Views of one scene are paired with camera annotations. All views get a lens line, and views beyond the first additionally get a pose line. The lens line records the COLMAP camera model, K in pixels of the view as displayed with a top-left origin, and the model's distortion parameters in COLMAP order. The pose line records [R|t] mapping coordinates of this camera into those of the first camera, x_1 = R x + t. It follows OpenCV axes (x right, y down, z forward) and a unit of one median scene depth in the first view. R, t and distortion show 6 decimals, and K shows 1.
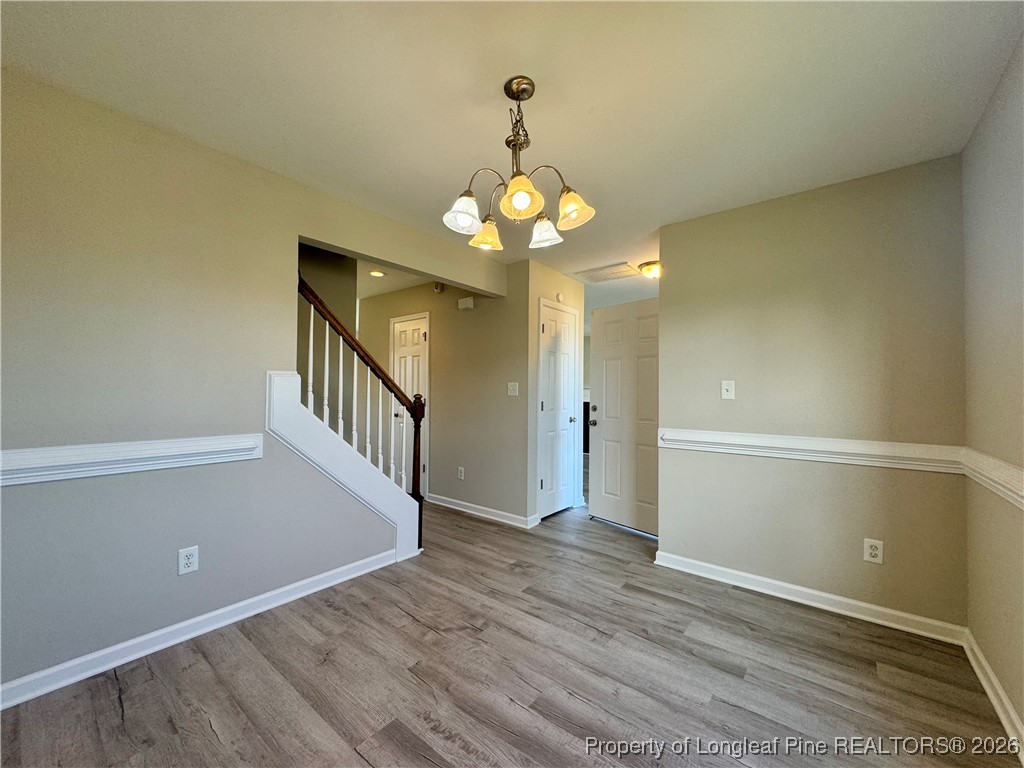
lens RADIAL K [[398.7, 0, 512.0], [0, 398.7, 384.0], [0, 0, 1]] dist [0.000655, -0.000012]
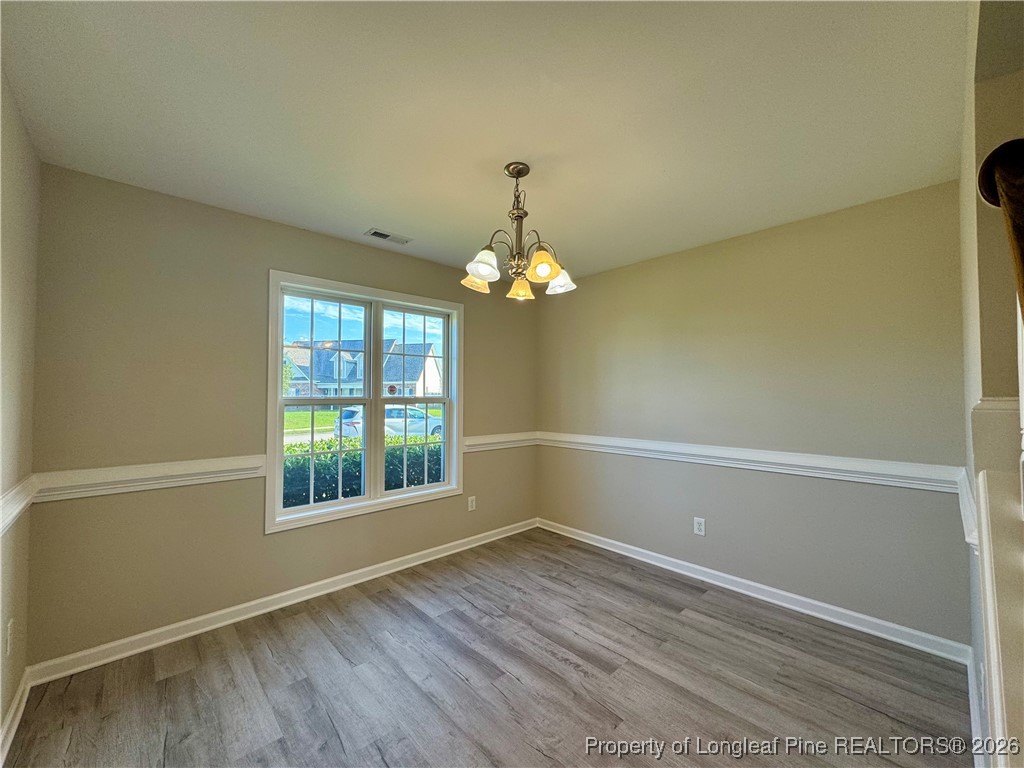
lens RADIAL K [[398.7, 0, 512.0], [0, 398.7, 384.0], [0, 0, 1]] dist [0.000655, -0.000012]
pose [[-0.989303, -0.005002, 0.145789, -0.147608], [-0.012638, 0.998593, -0.051500, -0.025724], [-0.145326, -0.052792, -0.987974, 2.173373]]
